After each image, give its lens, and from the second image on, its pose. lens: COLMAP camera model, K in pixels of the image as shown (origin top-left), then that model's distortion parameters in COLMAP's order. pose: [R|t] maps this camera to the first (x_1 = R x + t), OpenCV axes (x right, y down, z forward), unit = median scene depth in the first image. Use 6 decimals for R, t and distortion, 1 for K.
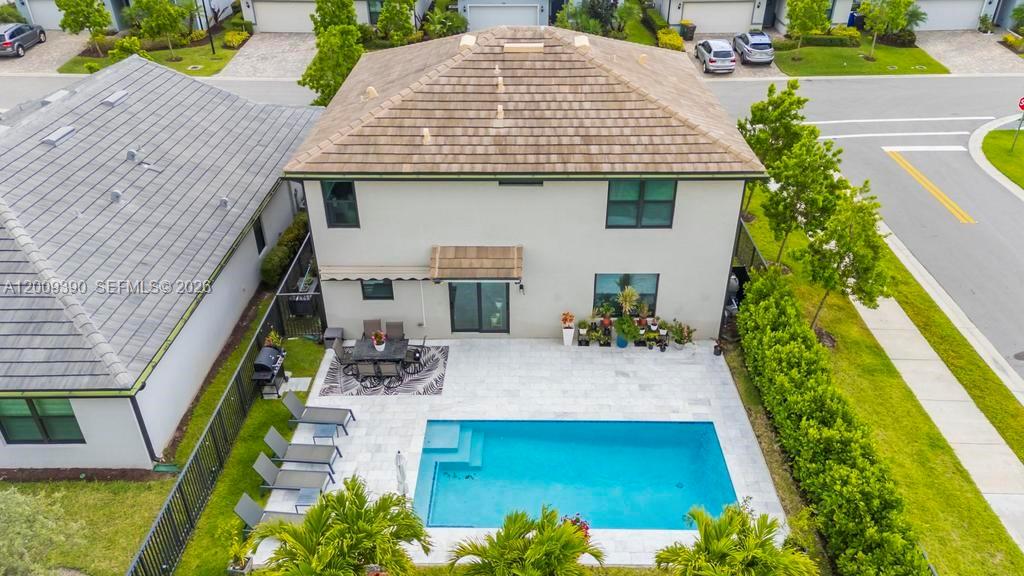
lens RADIAL K [[744.1, 0, 512.2], [0, 744.1, 308.5], [0, 0, 1]] dist [0.056523, -0.042126]
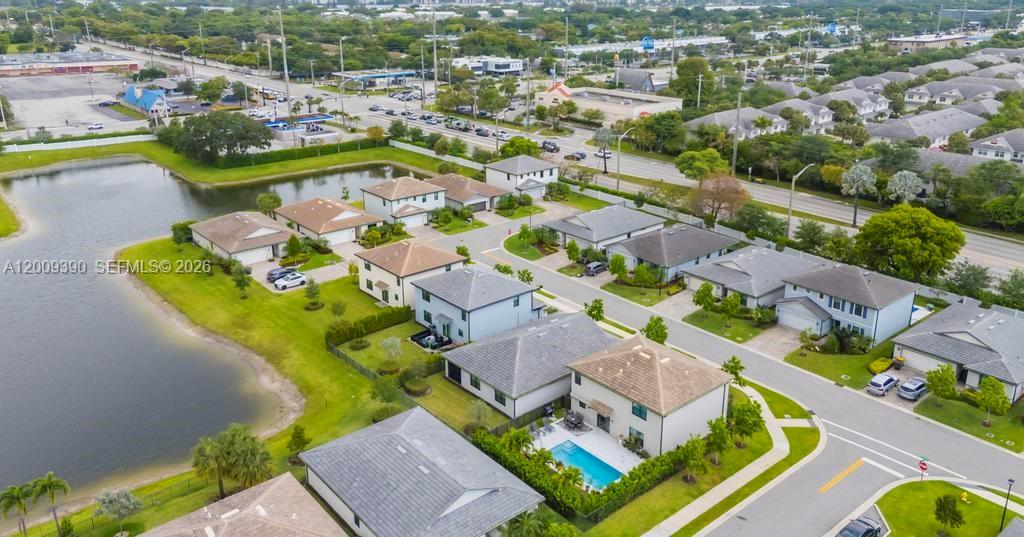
lens RADIAL K [[766.4, 0, 517.7], [0, 766.4, 217.5], [0, 0, 1]] dist [0.073070, 0.000044]
pose [[0.655596, 0.221861, -0.721784, 2.094115], [-0.412231, 0.906014, -0.095939, -0.358426], [0.632661, 0.360439, 0.685437, -2.060370]]
